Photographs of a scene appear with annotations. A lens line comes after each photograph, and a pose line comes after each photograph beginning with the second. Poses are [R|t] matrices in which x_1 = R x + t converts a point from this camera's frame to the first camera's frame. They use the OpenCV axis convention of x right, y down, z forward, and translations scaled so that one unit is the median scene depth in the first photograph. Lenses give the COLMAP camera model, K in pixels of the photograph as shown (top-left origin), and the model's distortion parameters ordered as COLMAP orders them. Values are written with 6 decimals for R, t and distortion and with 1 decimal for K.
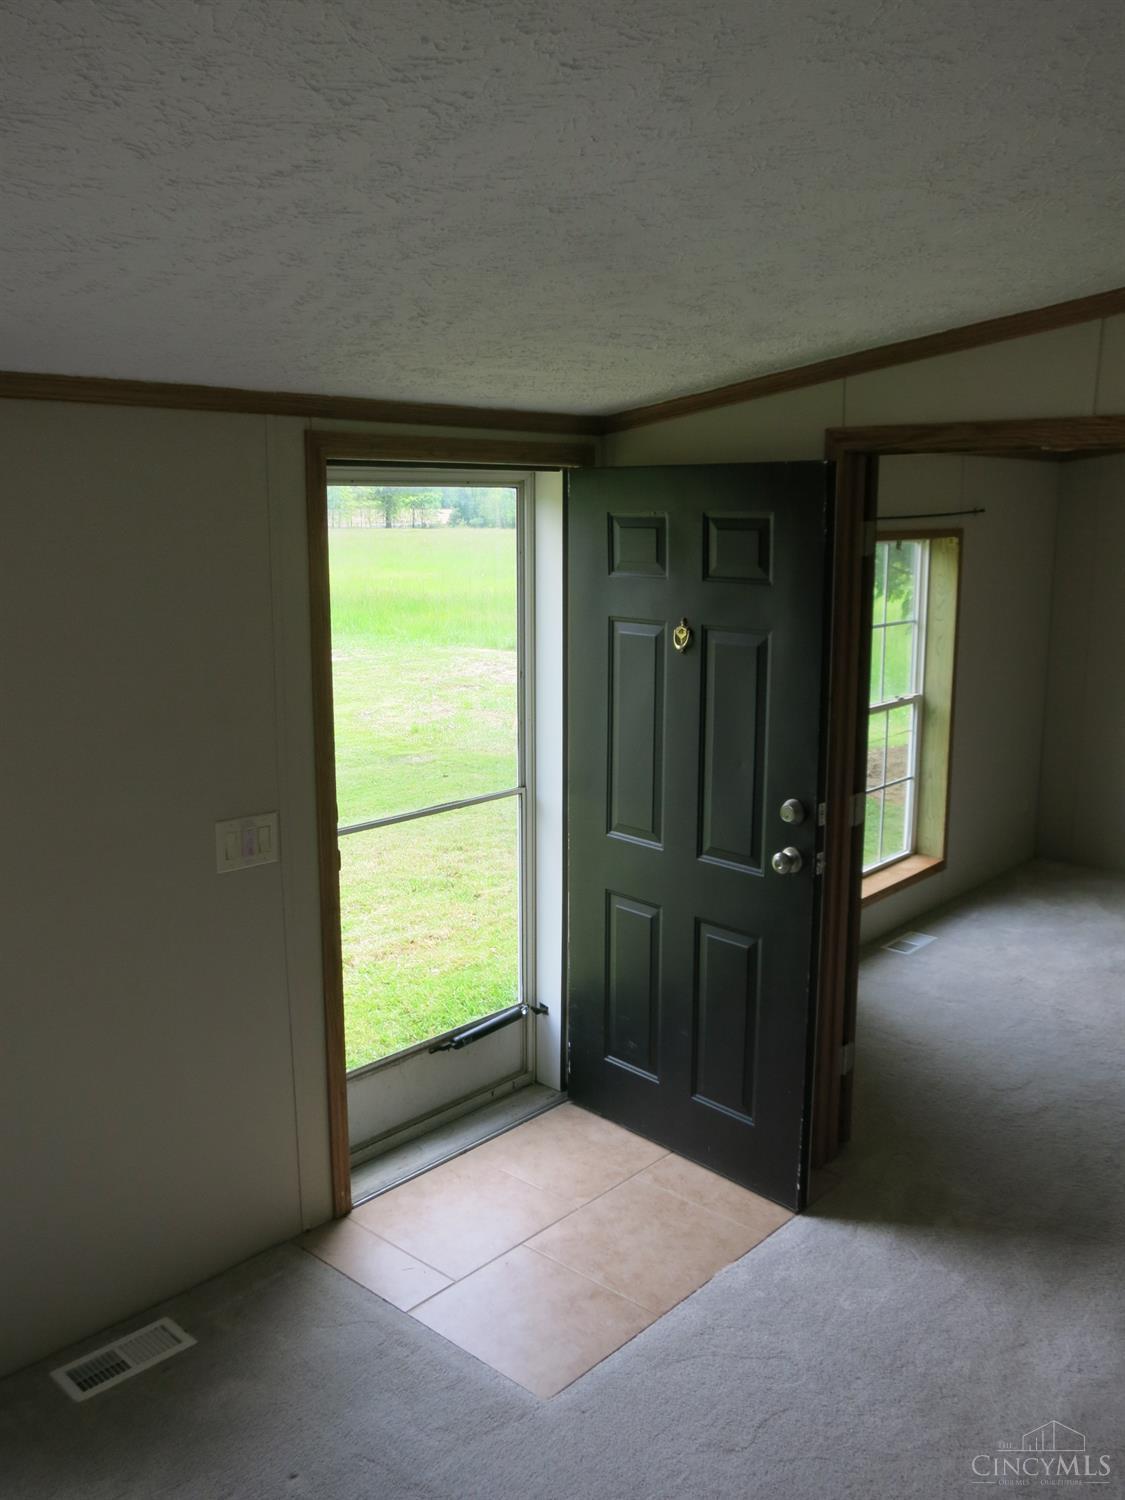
lens RADIAL K [[1221.7, 0, 562.9], [0, 1221.7, 738.9], [0, 0, 1]] dist [-0.128590, 0.197474]
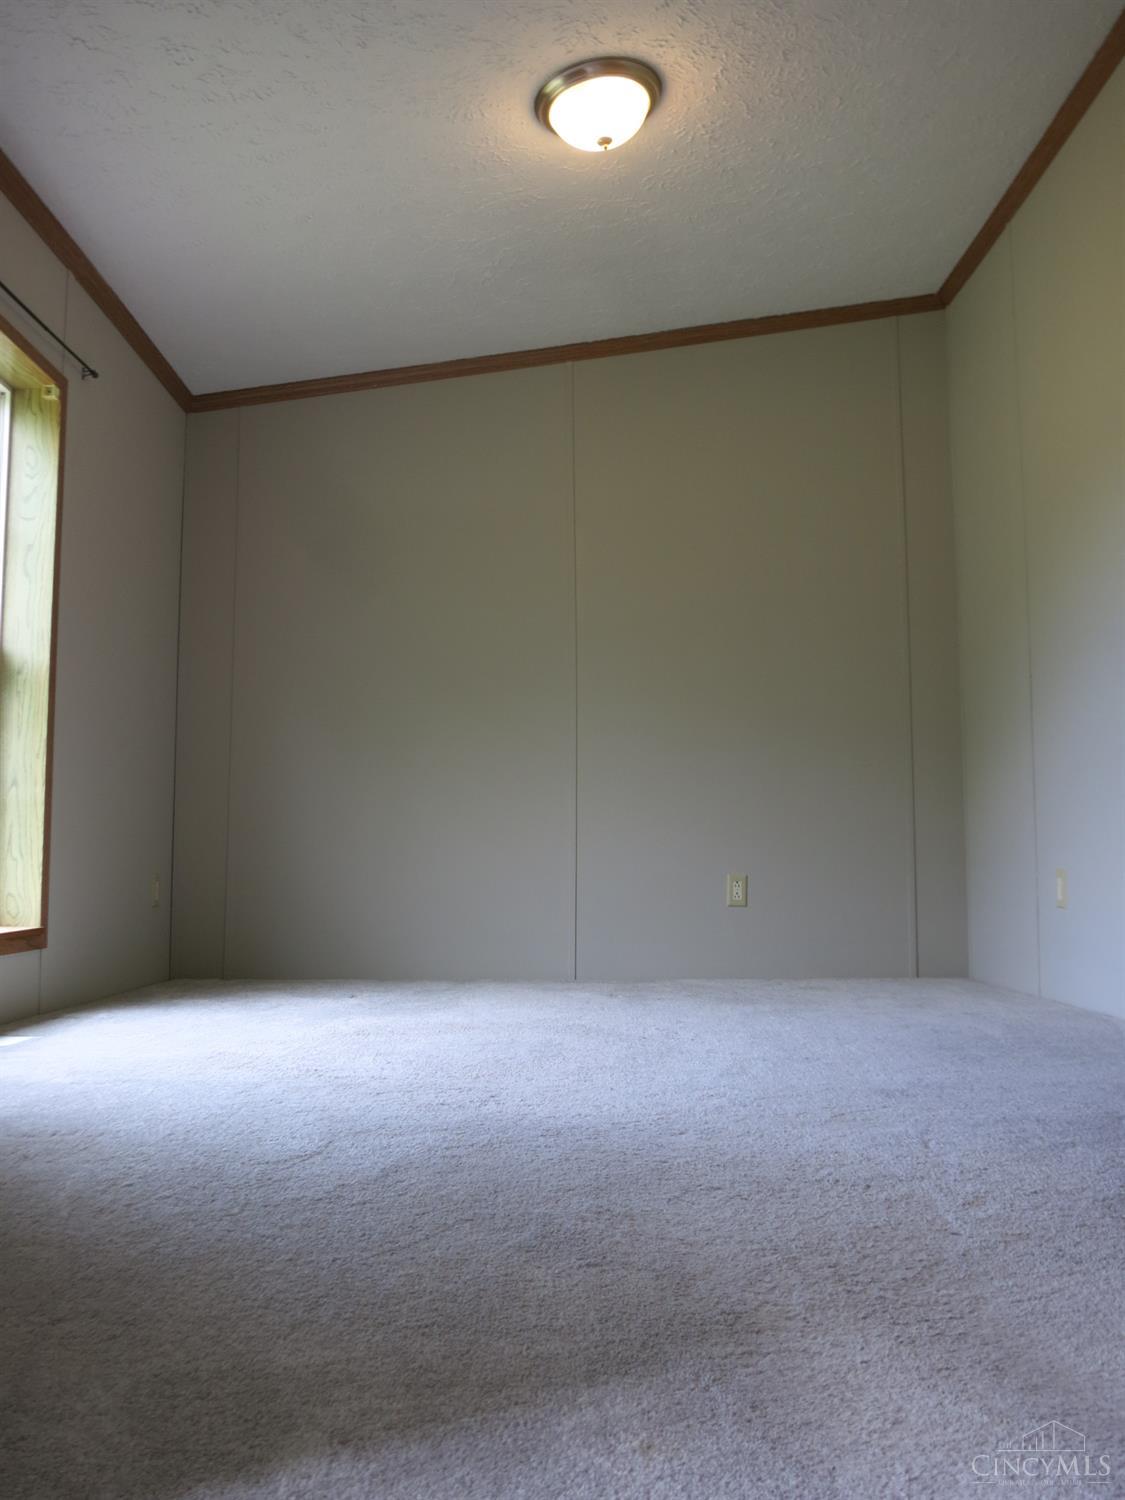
lens RADIAL K [[1221.7, 0, 562.9], [0, 1221.7, 738.9], [0, 0, 1]] dist [-0.128590, 0.197474]
pose [[0.721585, 0.076530, 0.688083, 0.099851], [0.134379, 0.959489, -0.247637, 0.192012], [-0.679160, 0.271155, 0.682068, 0.435835]]
